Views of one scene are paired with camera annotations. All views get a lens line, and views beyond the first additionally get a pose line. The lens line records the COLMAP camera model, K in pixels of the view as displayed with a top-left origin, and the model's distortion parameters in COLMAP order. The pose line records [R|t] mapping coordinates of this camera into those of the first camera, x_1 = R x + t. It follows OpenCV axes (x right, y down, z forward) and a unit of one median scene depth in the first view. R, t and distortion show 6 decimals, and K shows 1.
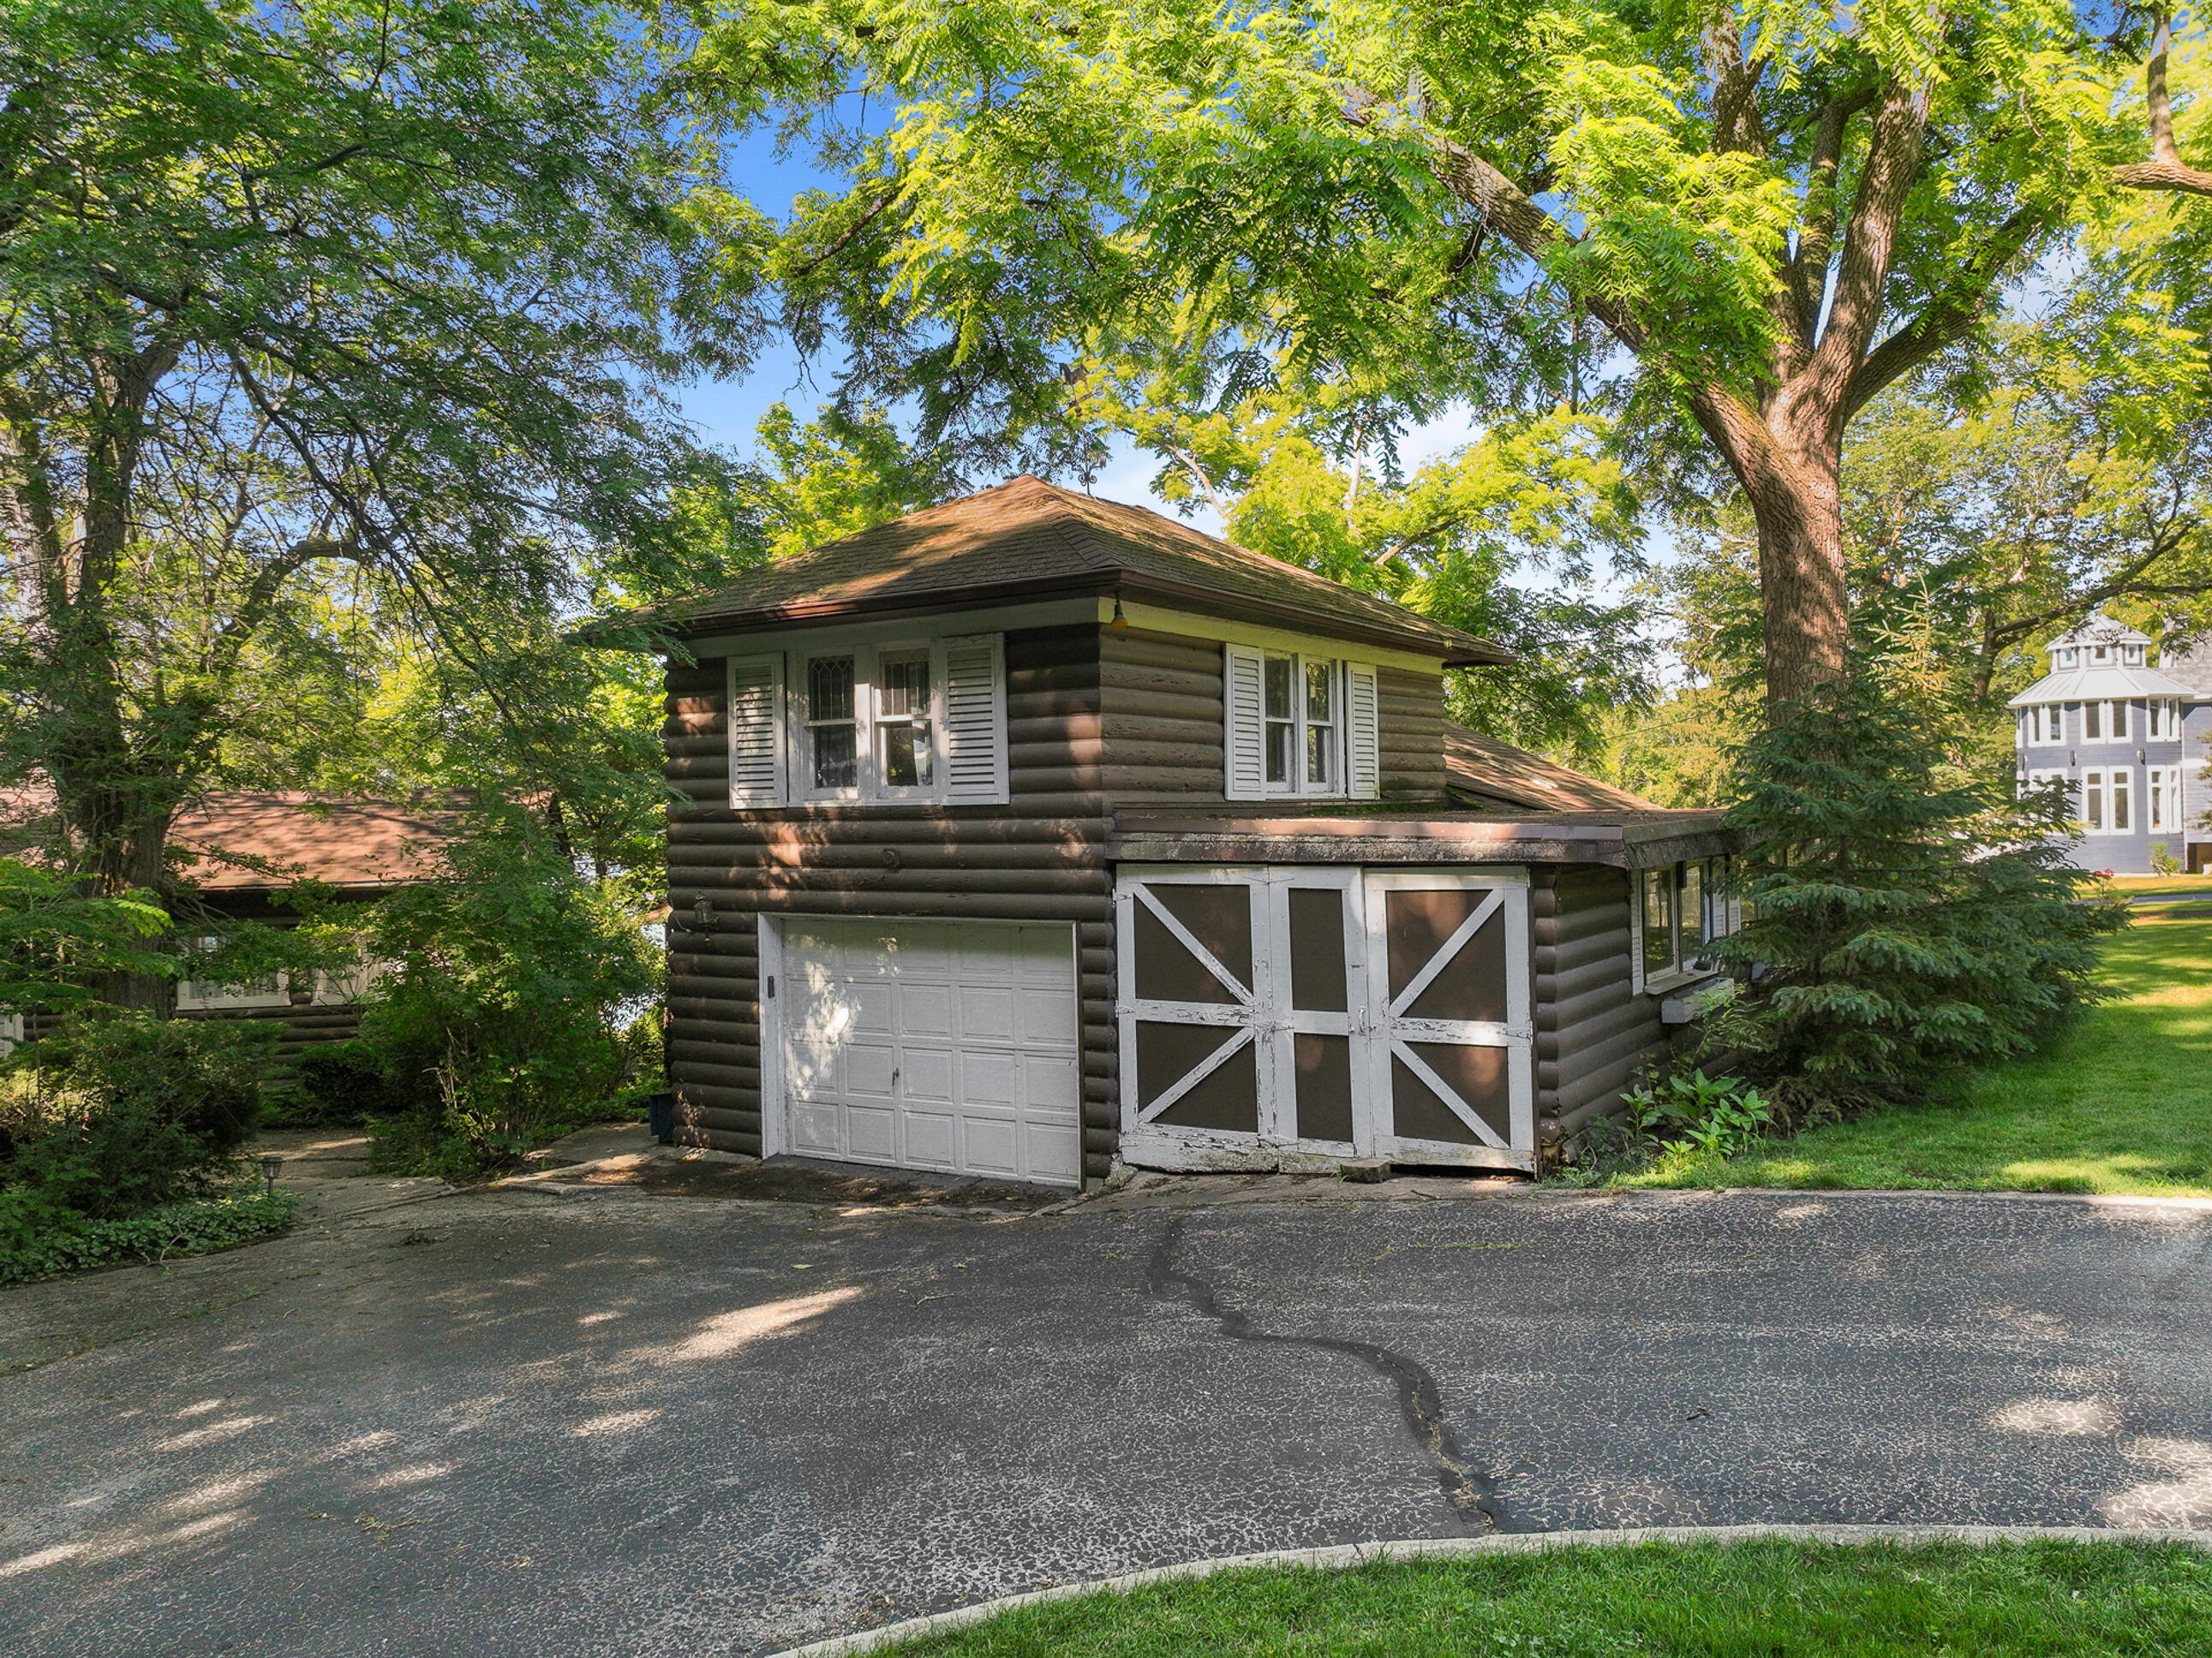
lens RADIAL K [[1636.6, 0, 1107.1], [0, 1636.6, 823.3], [0, 0, 1]] dist [0.013149, -0.000009]
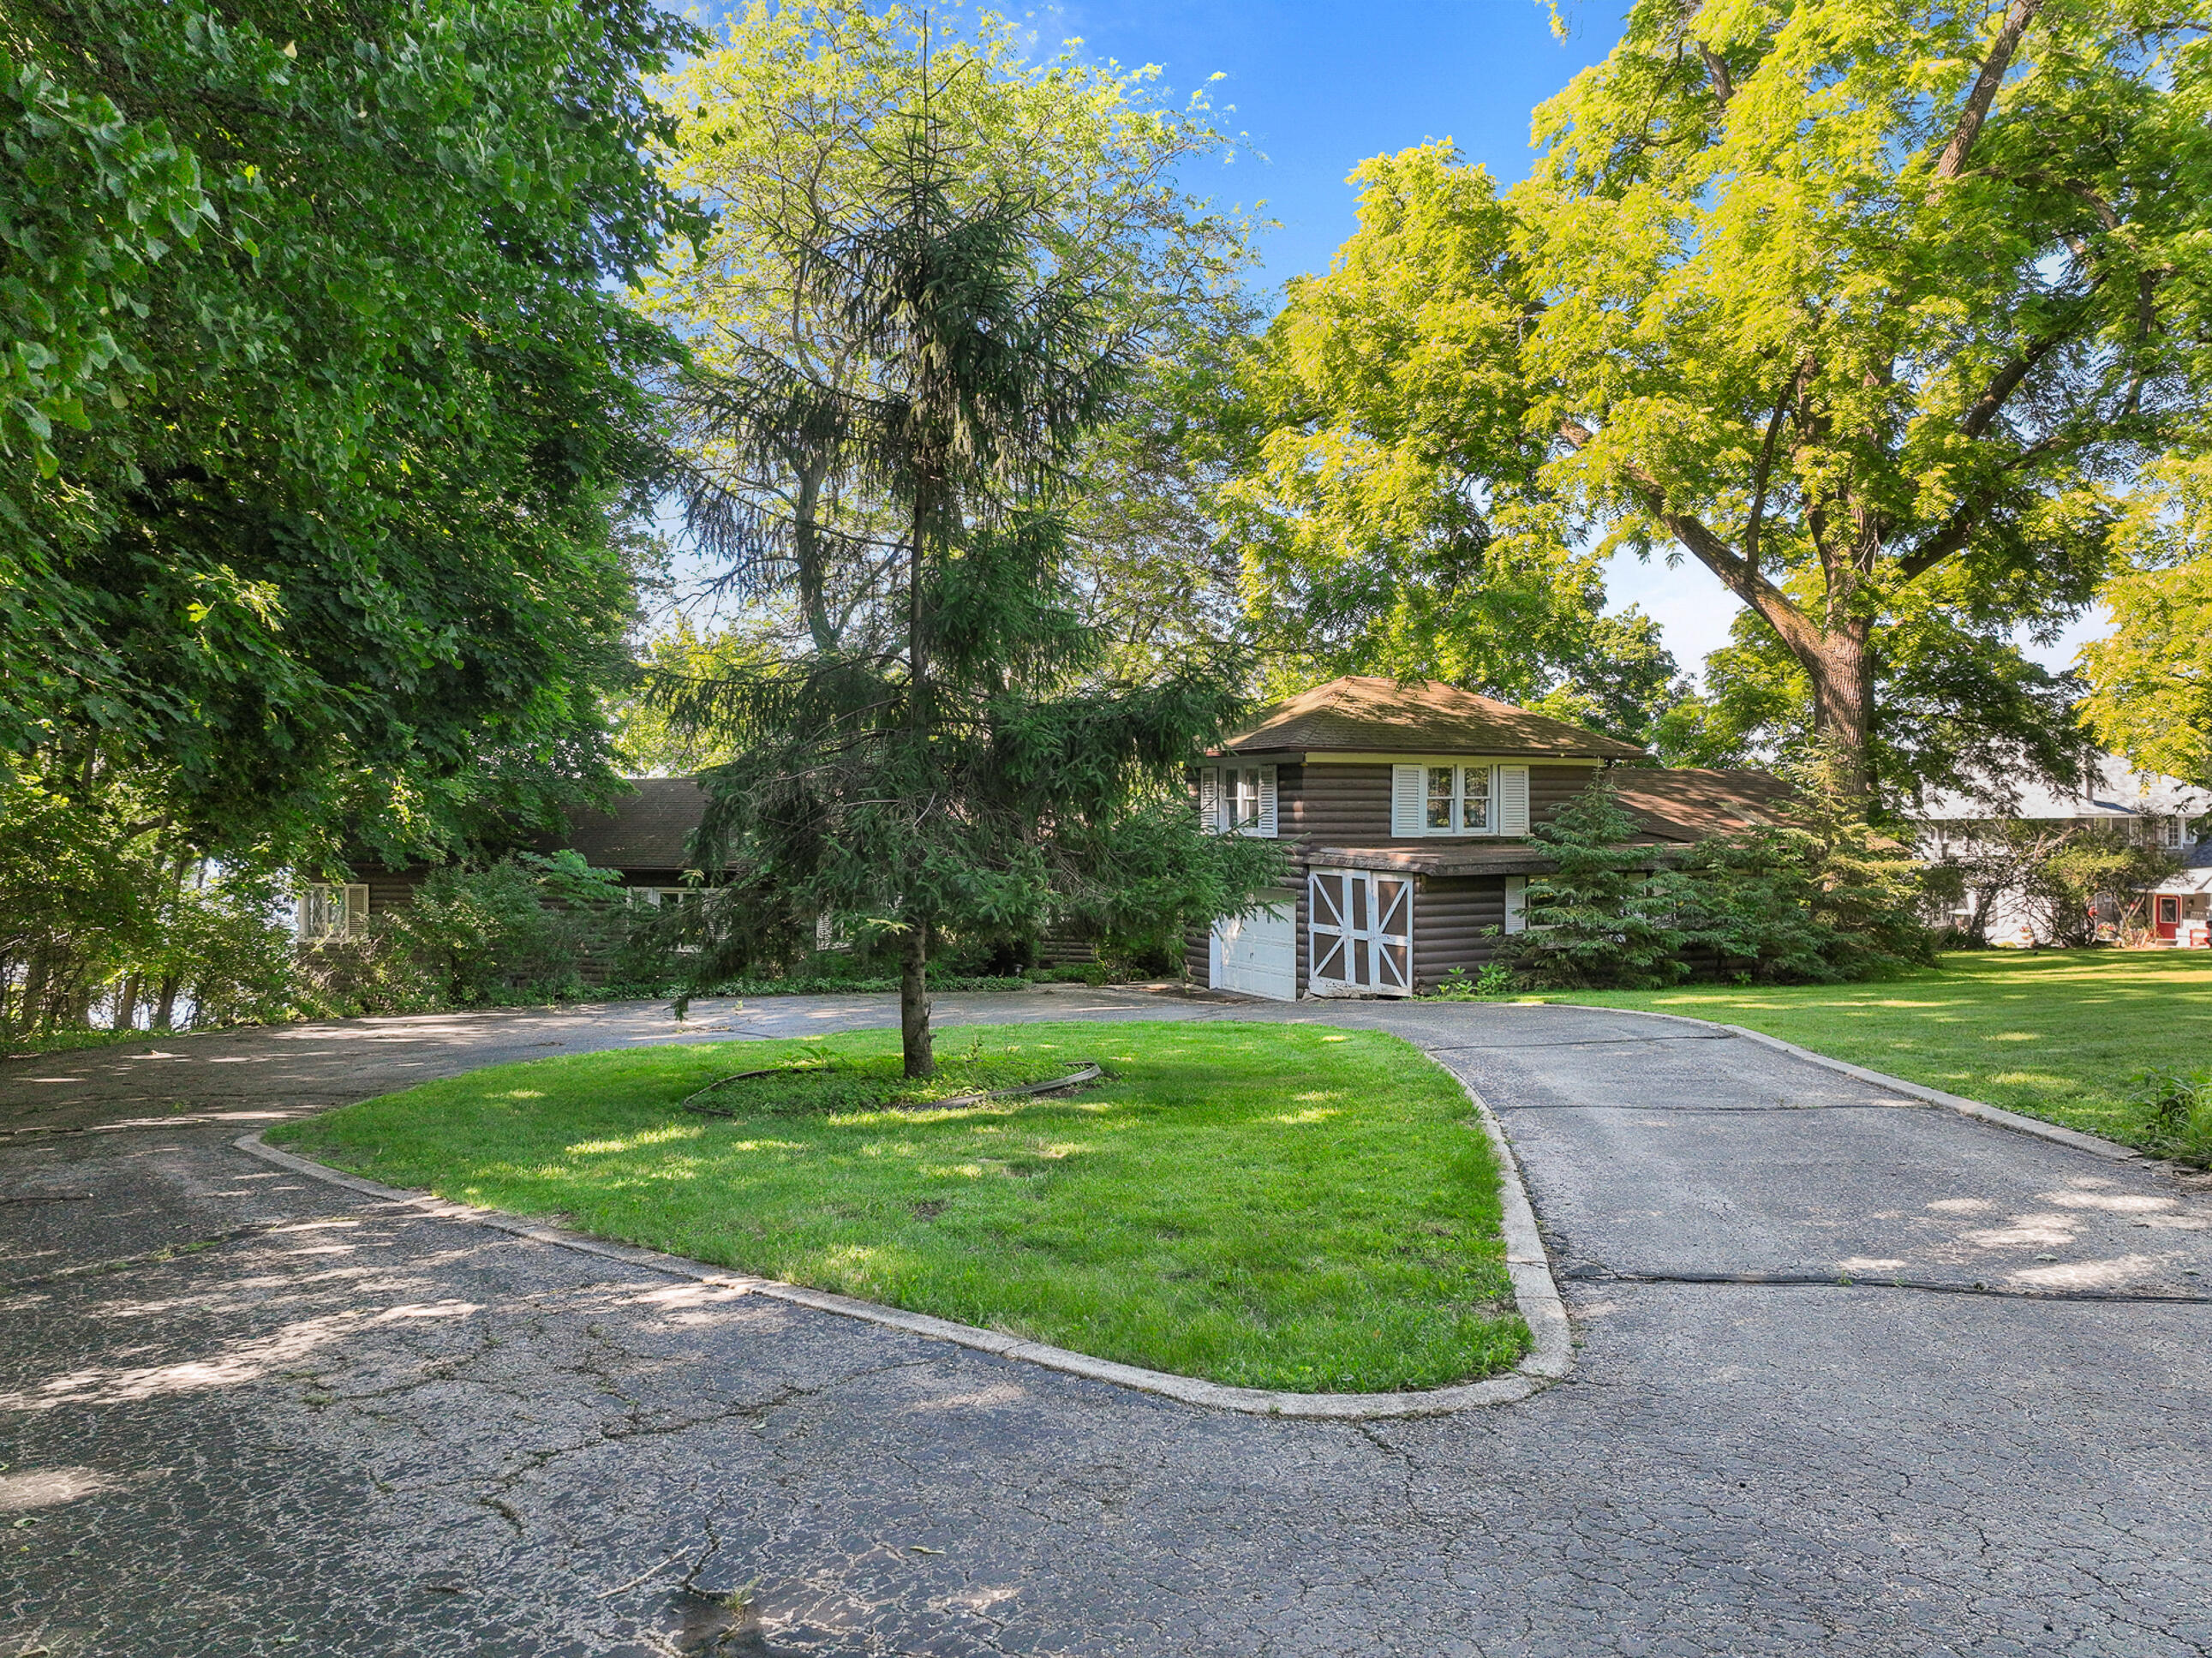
lens RADIAL K [[1636.6, 0, 1105.5], [0, 1636.6, 827.1], [0, 0, 1]] dist [0.013149, -0.000009]
pose [[0.832760, 0.023300, -0.553143, 1.069331], [-0.014856, 0.999695, 0.019745, -0.072353], [0.553435, -0.008225, 0.832852, -1.123413]]
